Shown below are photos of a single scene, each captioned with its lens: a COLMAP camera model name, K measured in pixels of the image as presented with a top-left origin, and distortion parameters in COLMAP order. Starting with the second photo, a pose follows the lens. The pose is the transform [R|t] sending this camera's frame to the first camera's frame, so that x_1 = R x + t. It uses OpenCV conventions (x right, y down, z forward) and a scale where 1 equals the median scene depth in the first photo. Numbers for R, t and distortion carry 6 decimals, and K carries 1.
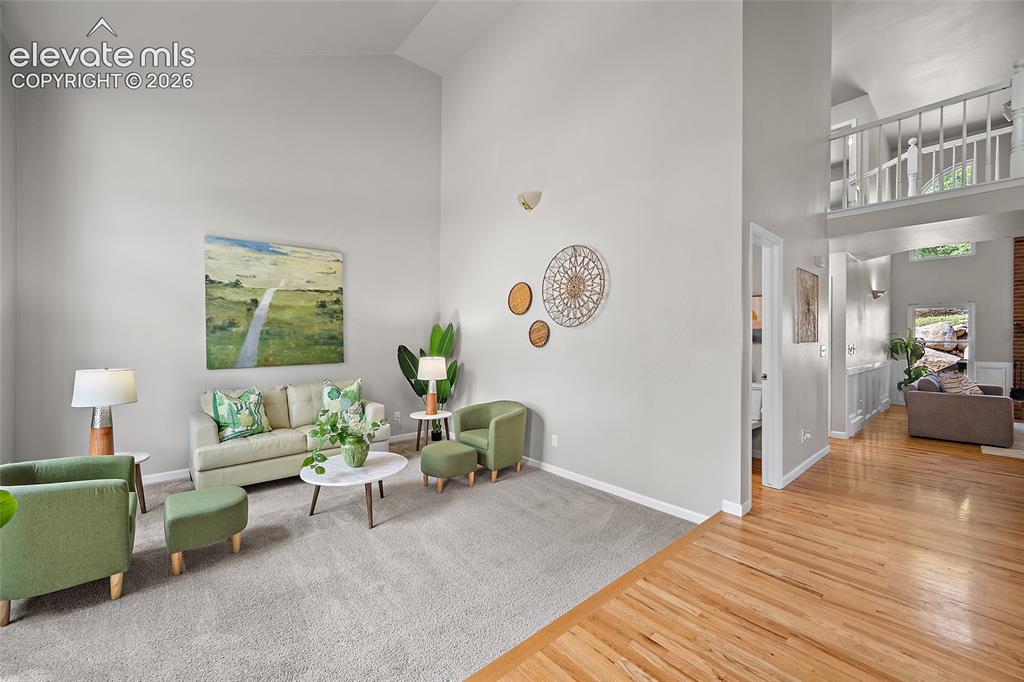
lens RADIAL K [[400.5, 0, 514.2], [0, 400.5, 340.1], [0, 0, 1]] dist [-0.001925, -0.000649]
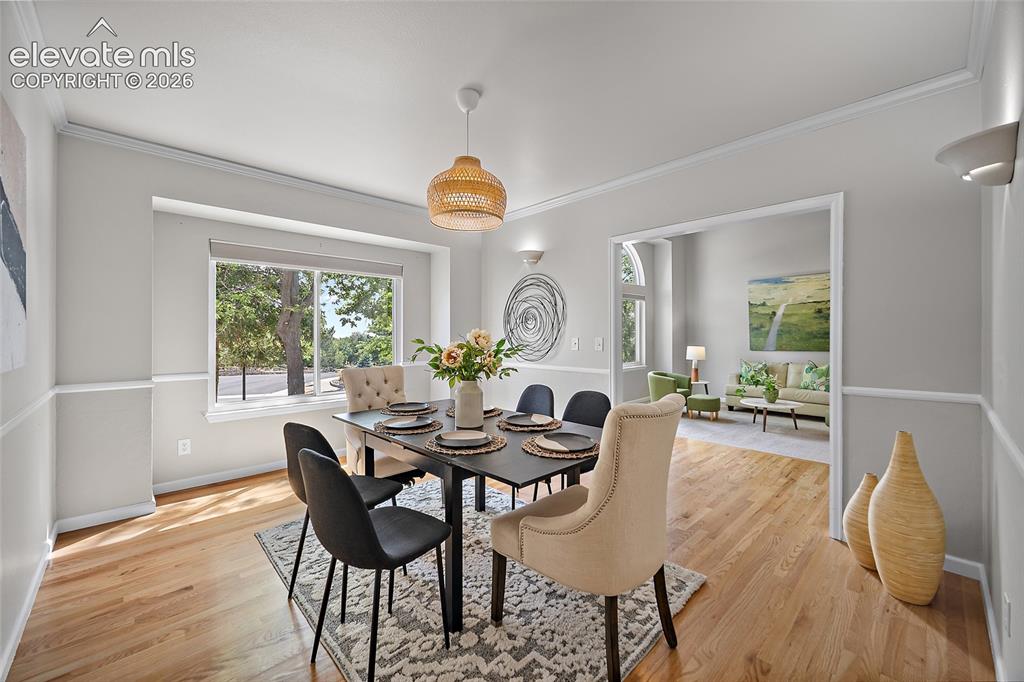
lens RADIAL K [[400.5, 0, 517.0], [0, 400.5, 330.8], [0, 0, 1]] dist [-0.001925, -0.000649]
pose [[0.054679, -0.012300, -0.998428, 0.994322], [-0.005893, 0.999903, -0.012641, 0.009622], [0.998487, 0.006575, 0.054601, -0.200424]]
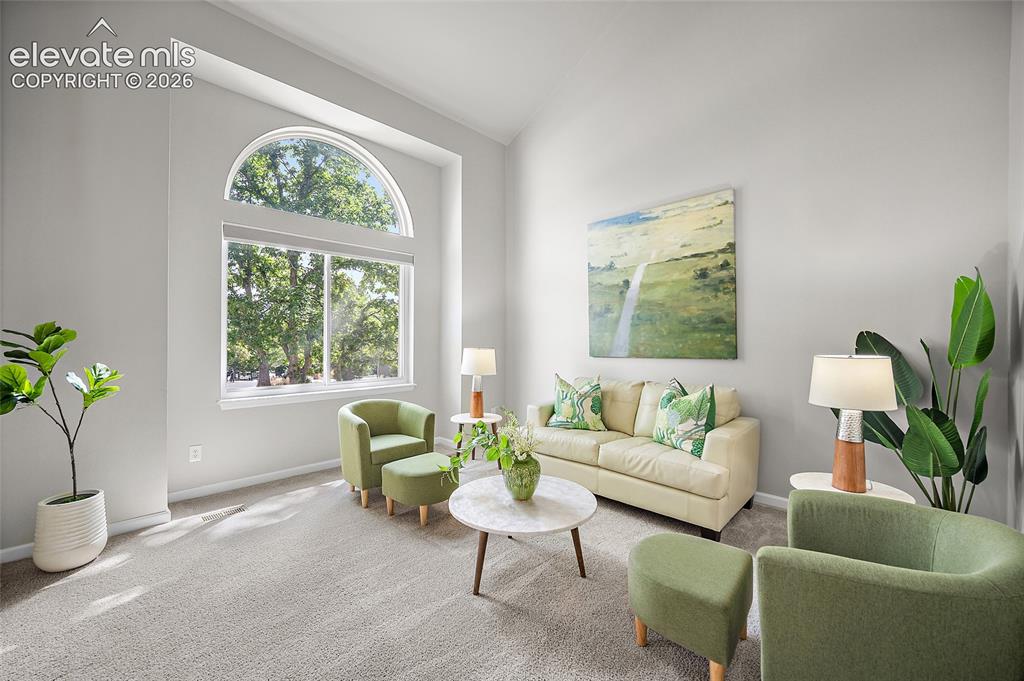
lens RADIAL K [[400.5, 0, 510.7], [0, 400.5, 338.8], [0, 0, 1]] dist [-0.001925, -0.000649]
pose [[0.082959, -0.010256, -0.996500, 0.198598], [-0.010386, 0.999884, -0.011156, 0.038198], [0.996499, 0.011275, 0.082843, 0.657869]]
